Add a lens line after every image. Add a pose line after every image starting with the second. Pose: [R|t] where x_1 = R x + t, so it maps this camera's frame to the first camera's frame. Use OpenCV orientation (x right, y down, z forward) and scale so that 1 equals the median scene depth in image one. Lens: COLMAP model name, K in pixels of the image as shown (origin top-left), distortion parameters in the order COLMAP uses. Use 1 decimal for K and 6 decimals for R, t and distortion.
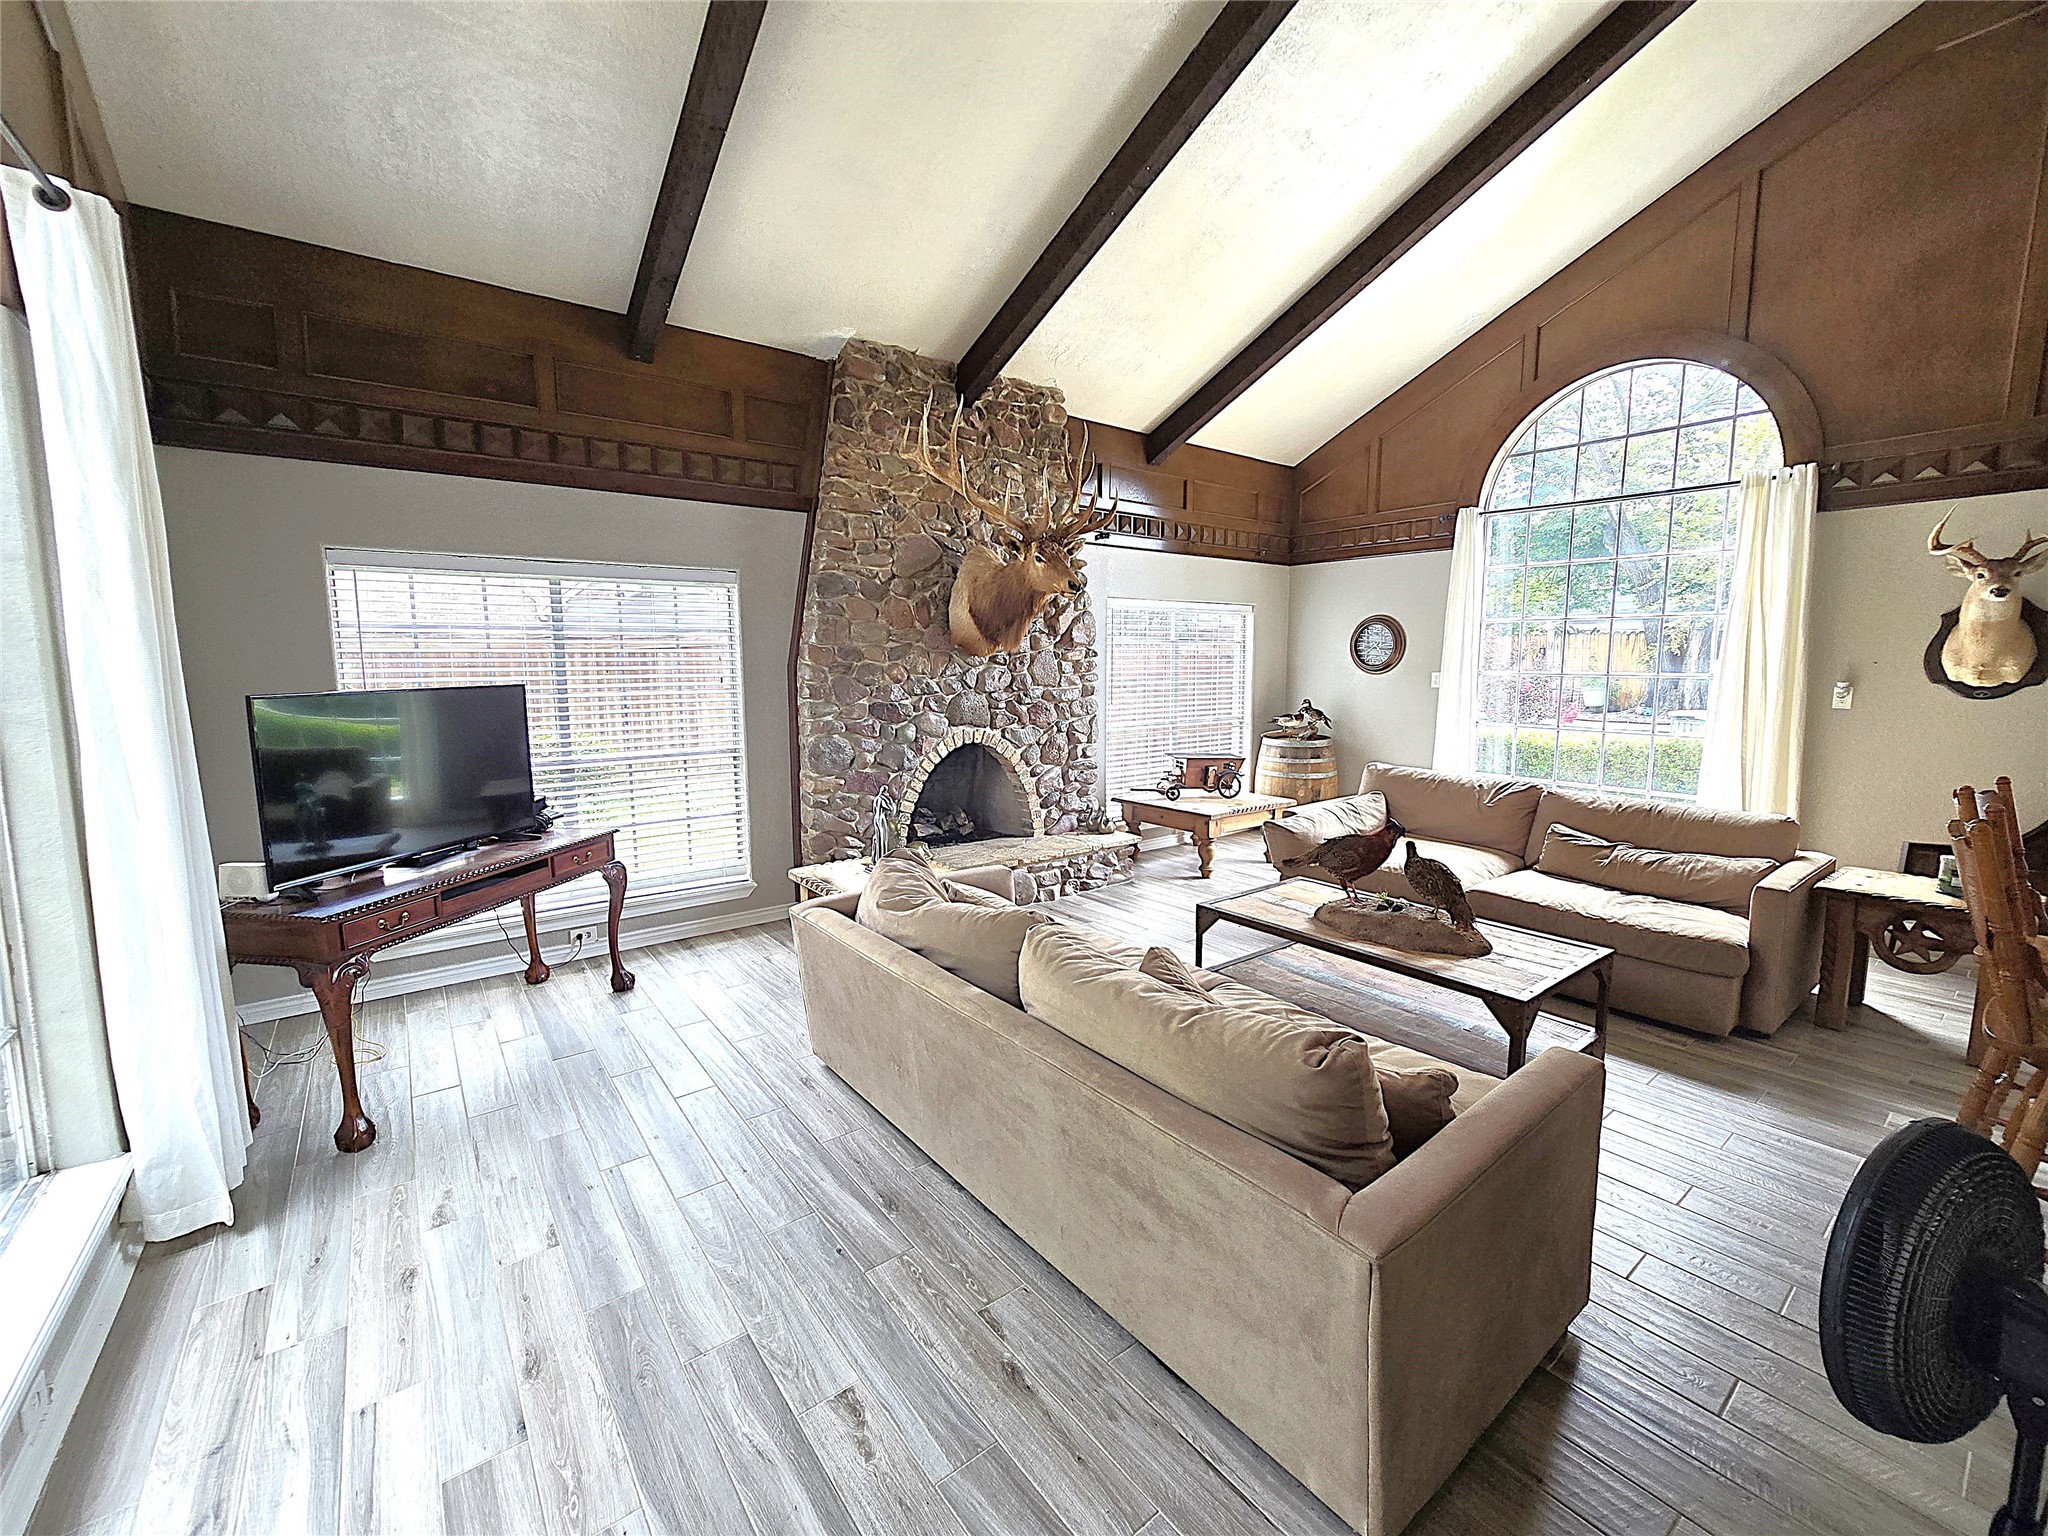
lens RADIAL K [[854.7, 0, 1031.1], [0, 854.7, 762.7], [0, 0, 1]] dist [-0.001231, -0.000049]
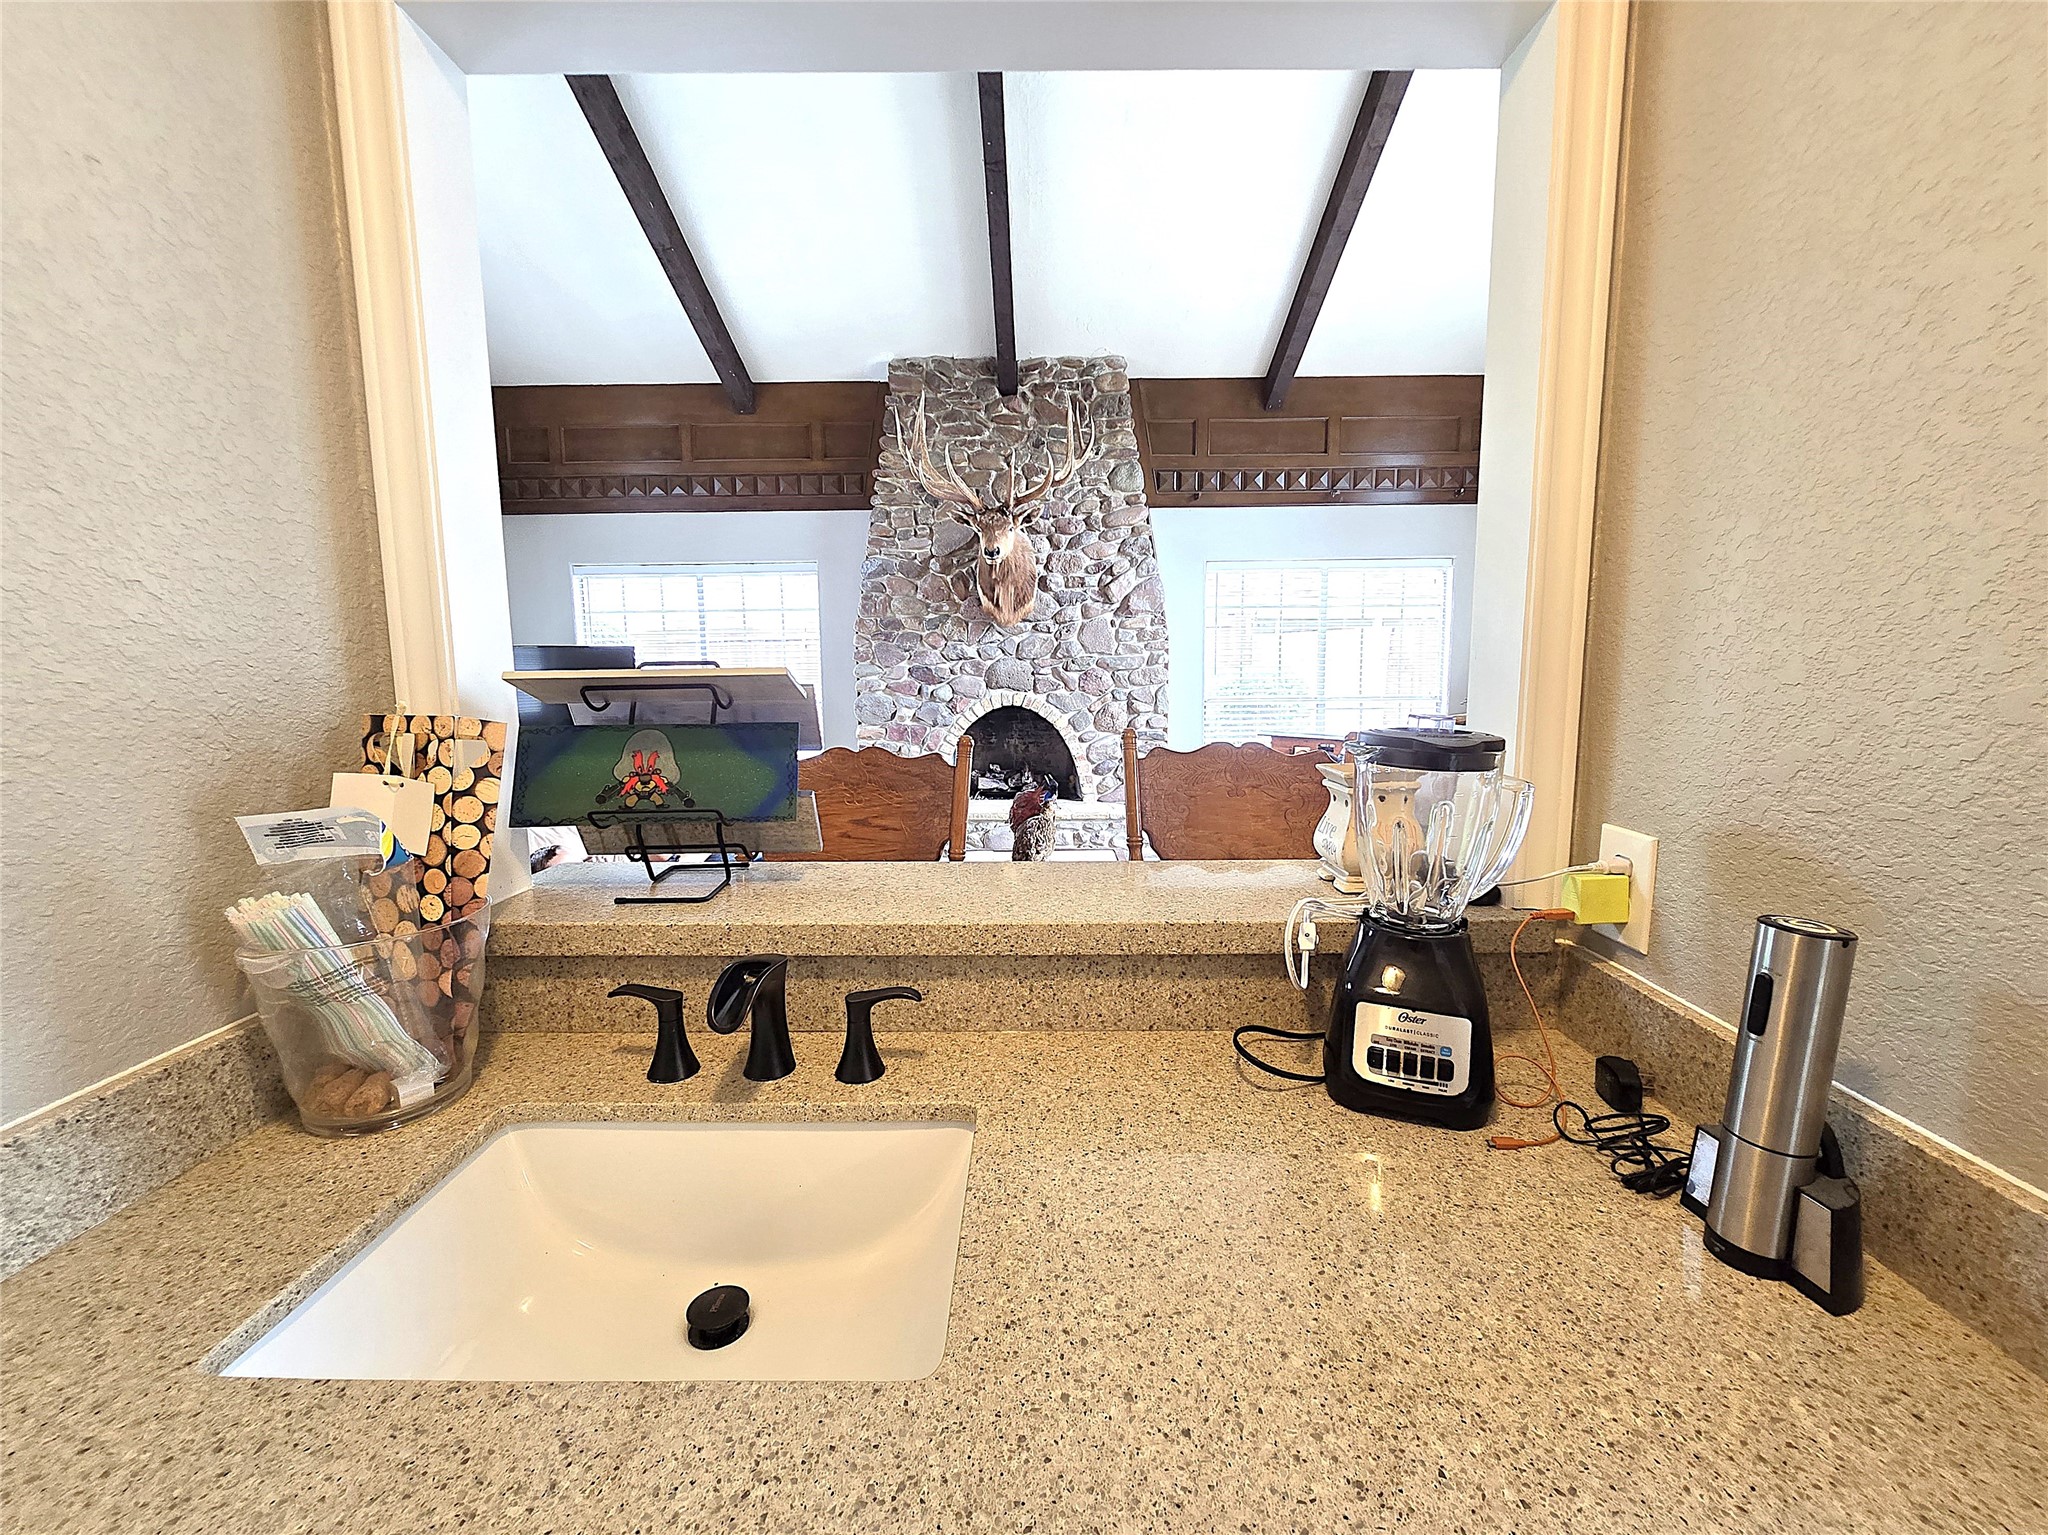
lens RADIAL K [[854.7, 0, 1022.7], [0, 854.7, 773.3], [0, 0, 1]] dist [-0.001231, -0.000049]
pose [[0.779119, 0.072991, -0.622613, 0.631797], [-0.069874, 0.997121, 0.029458, 0.030172], [0.622970, 0.020553, 0.781976, 0.164442]]
